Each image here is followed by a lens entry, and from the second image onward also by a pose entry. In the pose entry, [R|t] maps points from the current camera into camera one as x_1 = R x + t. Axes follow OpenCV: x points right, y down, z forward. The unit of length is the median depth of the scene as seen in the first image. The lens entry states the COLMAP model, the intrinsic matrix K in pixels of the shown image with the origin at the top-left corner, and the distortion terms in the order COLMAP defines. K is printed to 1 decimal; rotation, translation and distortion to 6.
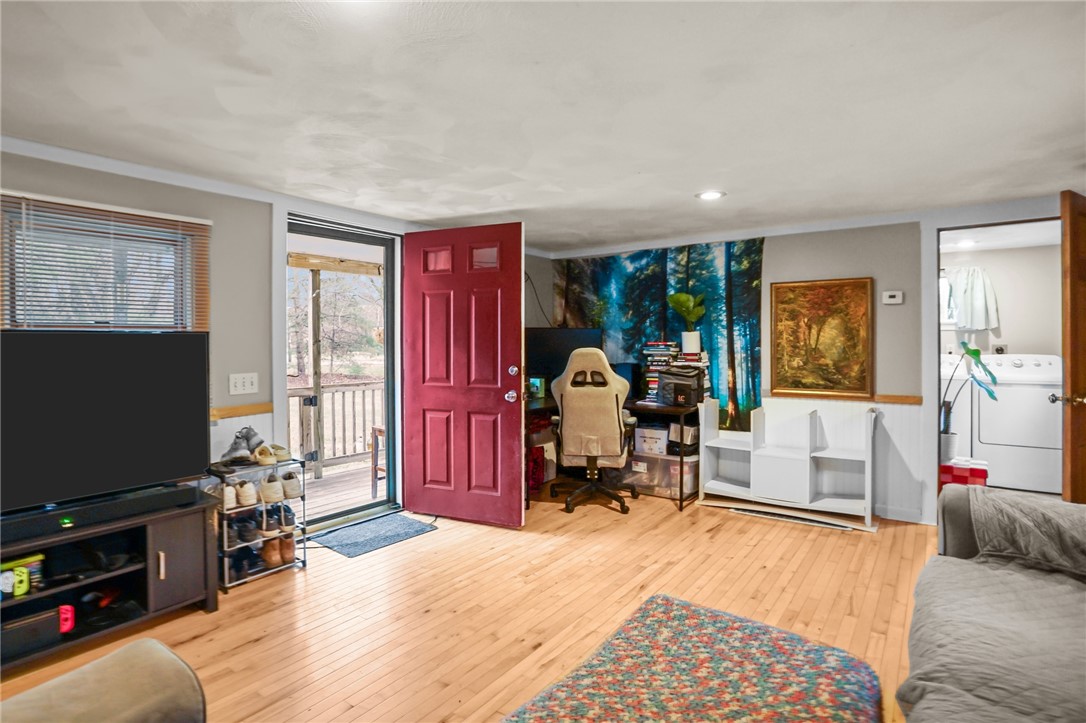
lens RADIAL K [[556.4, 0, 538.8], [0, 556.4, 343.8], [0, 0, 1]] dist [-0.093118, 0.048561]
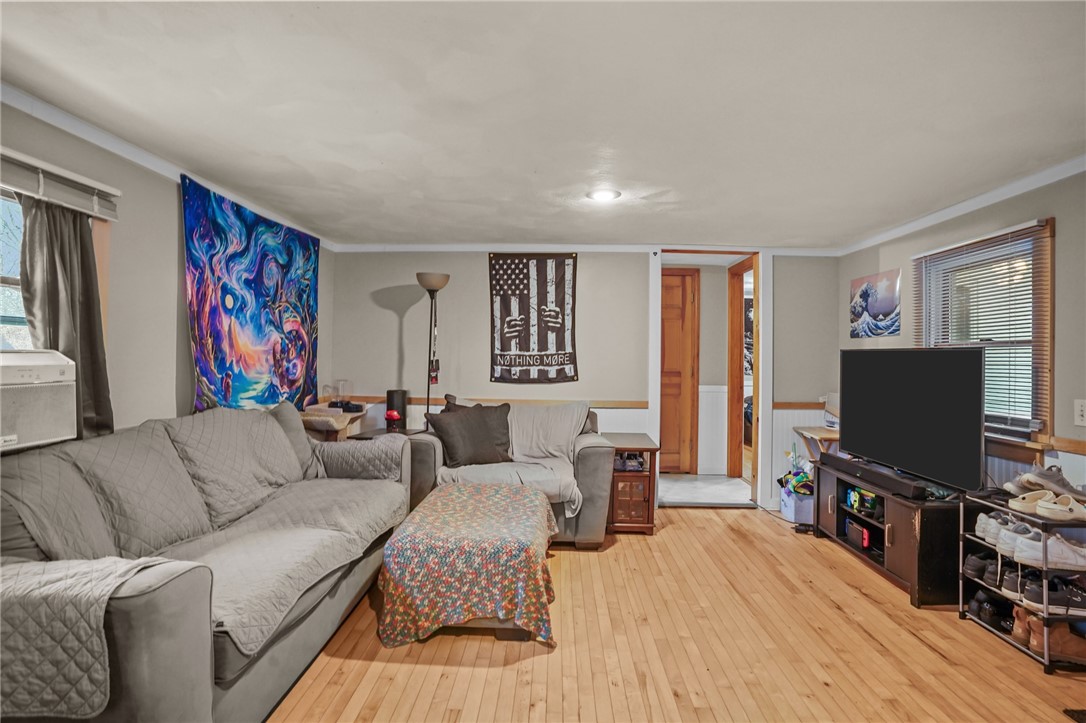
lens RADIAL K [[533.4, 0, 538.5], [0, 533.4, 348.1], [0, 0, 1]] dist [-0.088084, 0.040707]
pose [[-0.825960, -0.017006, -0.563471, 0.342596], [-0.015103, 0.999854, -0.008038, -0.000167], [0.563526, 0.001871, -0.826096, 0.802150]]
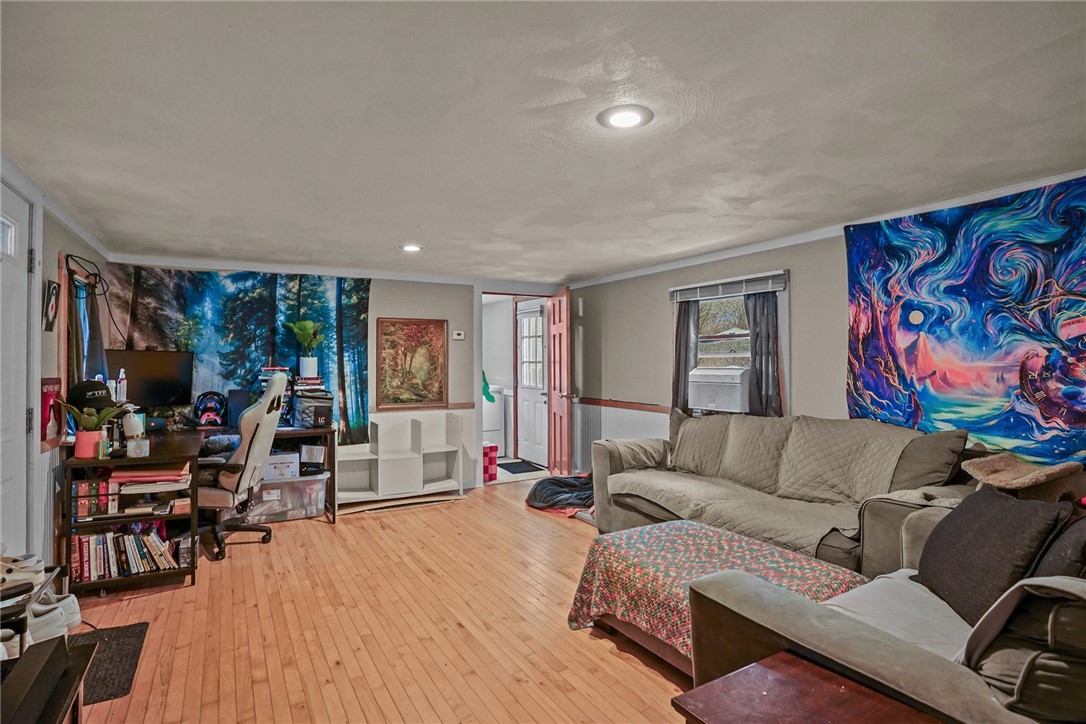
lens RADIAL K [[556.4, 0, 538.8], [0, 556.4, 344.3], [0, 0, 1]] dist [-0.093118, 0.048561]
pose [[0.399502, 0.030380, 0.916229, -0.528777], [0.007903, 0.999299, -0.036581, -0.004641], [-0.916698, 0.021855, 0.398982, 0.183178]]
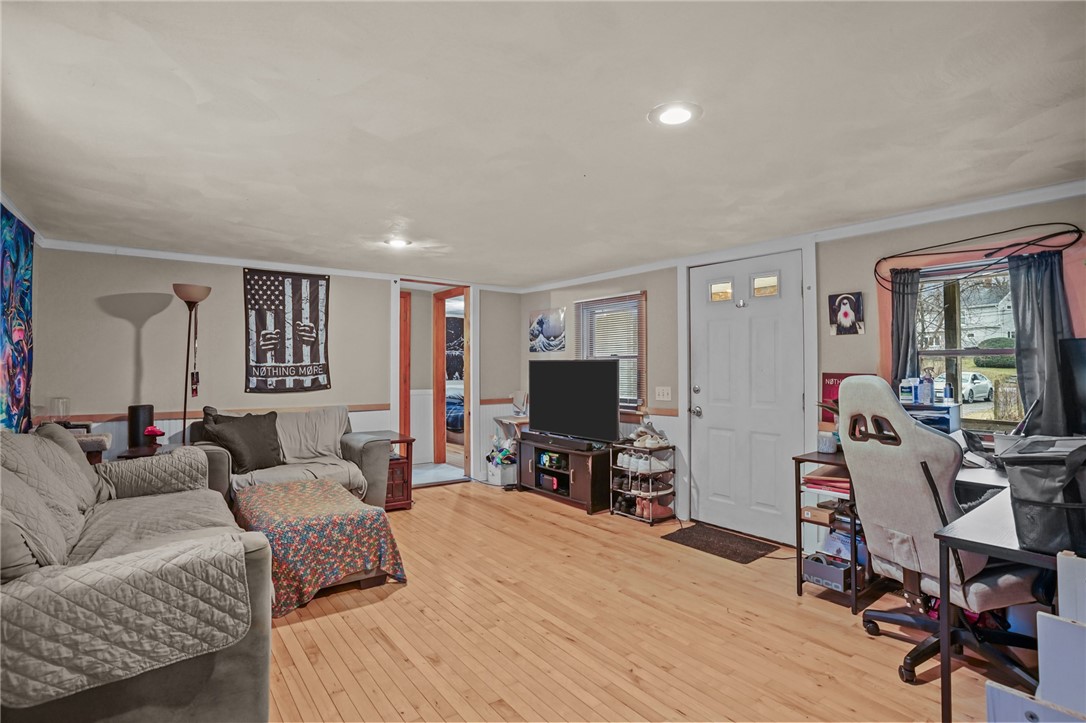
lens RADIAL K [[533.4, 0, 538.5], [0, 533.4, 348.1], [0, 0, 1]] dist [-0.088084, 0.040707]
pose [[-0.284778, -0.031099, -0.958089, 0.657099], [-0.005946, 0.999512, -0.030676, -0.002404], [0.958575, -0.003039, -0.284824, 0.759170]]
